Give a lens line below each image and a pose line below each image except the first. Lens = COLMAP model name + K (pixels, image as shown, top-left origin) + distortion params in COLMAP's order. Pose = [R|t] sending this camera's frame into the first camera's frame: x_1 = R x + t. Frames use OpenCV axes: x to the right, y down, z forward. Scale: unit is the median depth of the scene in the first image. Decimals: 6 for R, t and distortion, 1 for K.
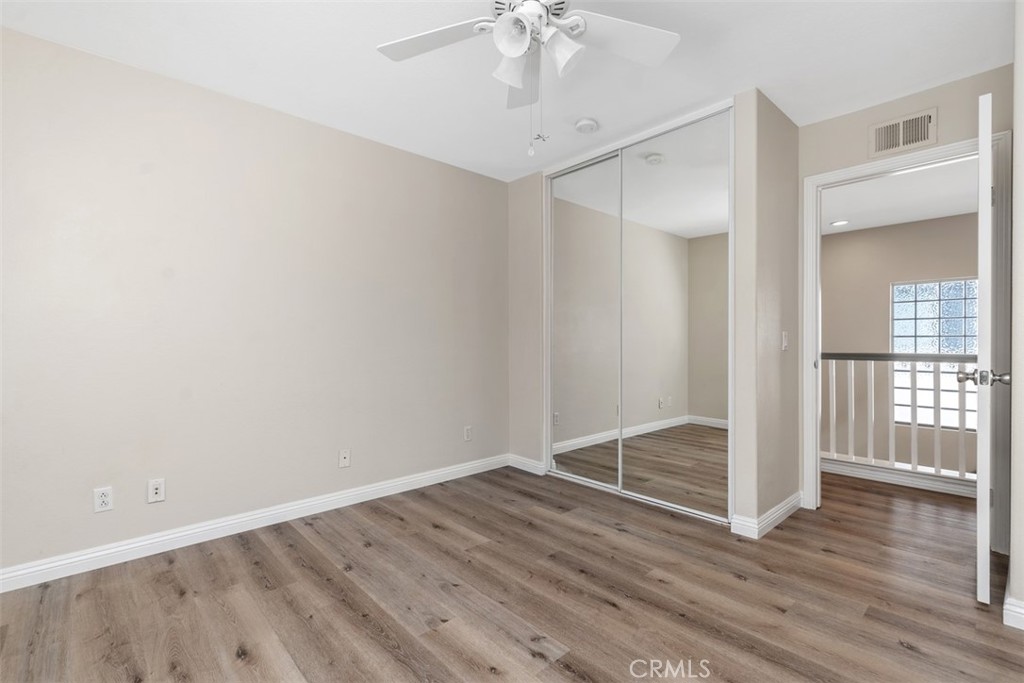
lens RADIAL K [[463.5, 0, 508.7], [0, 463.5, 341.8], [0, 0, 1]] dist [-0.005354, 0.002039]
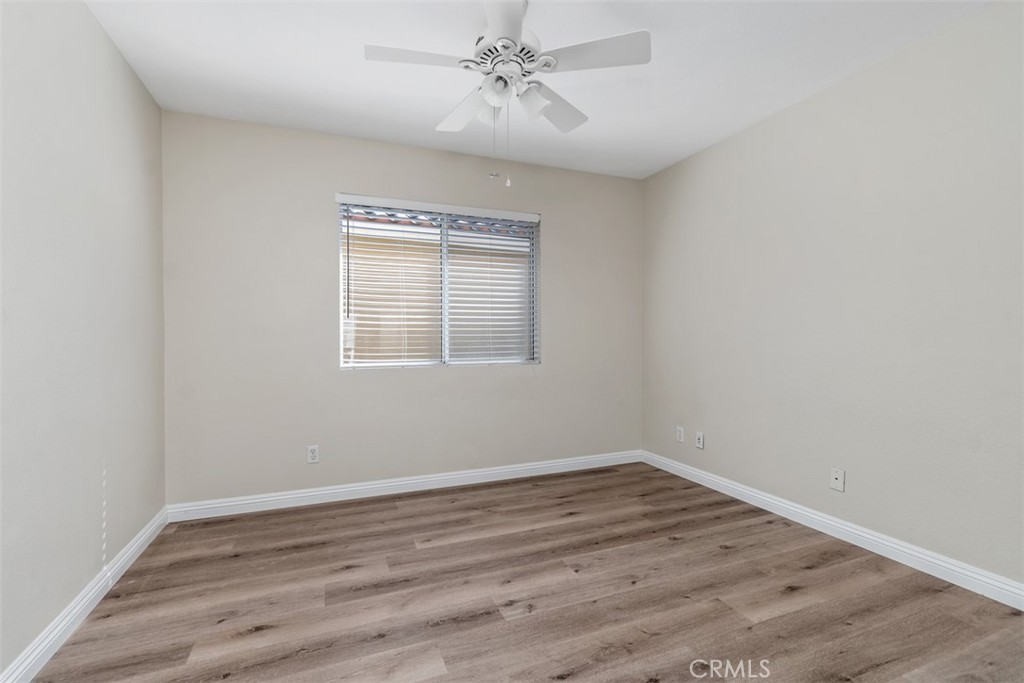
lens RADIAL K [[463.5, 0, 510.5], [0, 463.5, 337.6], [0, 0, 1]] dist [-0.005354, 0.002039]
pose [[-0.349885, 0.011550, -0.936721, 0.786578], [0.000823, 0.999927, 0.012023, -0.013443], [0.936792, 0.003436, -0.349869, 0.950583]]
